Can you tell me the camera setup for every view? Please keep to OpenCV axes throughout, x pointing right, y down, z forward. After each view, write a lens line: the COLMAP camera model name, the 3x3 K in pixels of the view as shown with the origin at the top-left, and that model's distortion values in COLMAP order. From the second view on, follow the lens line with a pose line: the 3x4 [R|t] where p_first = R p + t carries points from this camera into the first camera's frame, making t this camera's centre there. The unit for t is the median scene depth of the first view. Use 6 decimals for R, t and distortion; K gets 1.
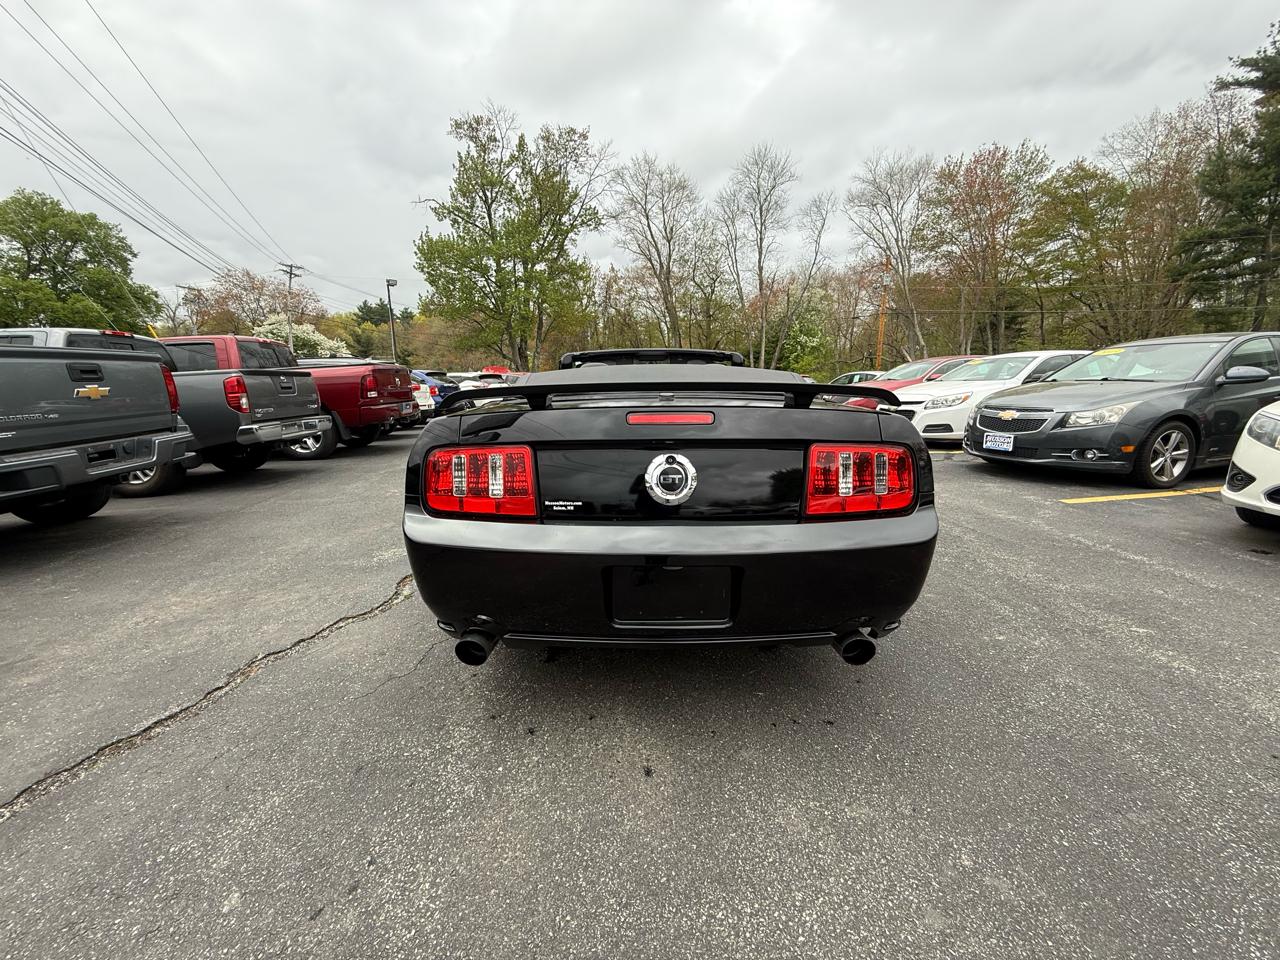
lens RADIAL K [[509.4, 0, 635.9], [0, 509.4, 477.3], [0, 0, 1]] dist [0.001302, -0.000434]
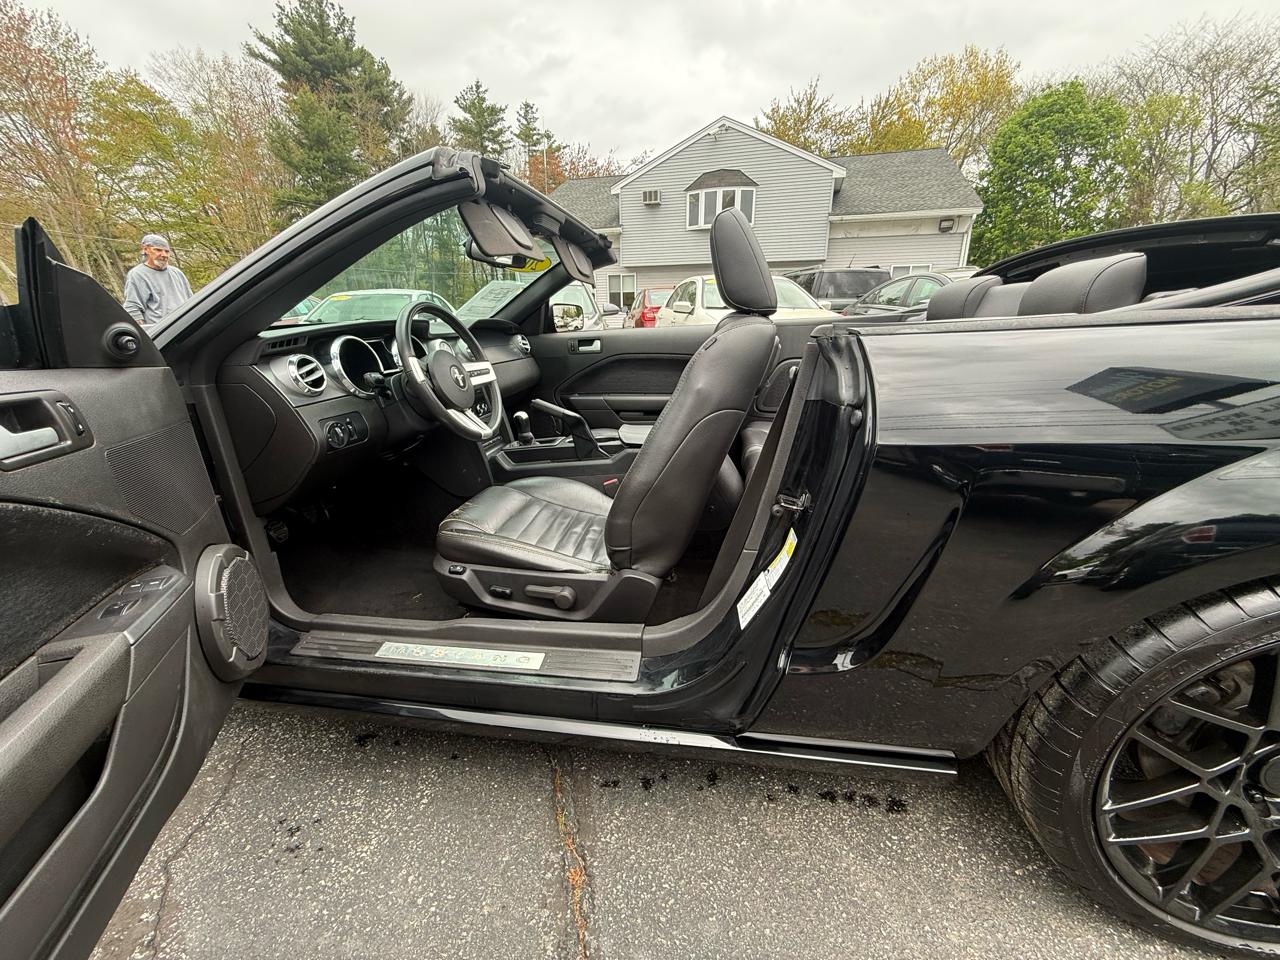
lens RADIAL K [[507.5, 0, 636.9], [0, 507.5, 478.8], [0, 0, 1]] dist [0.001685, -0.001335]
pose [[0.152438, -0.292848, 0.943930, -0.049900], [0.197816, 0.944805, 0.261173, -0.016436], [-0.968314, 0.146912, 0.201954, 0.110511]]
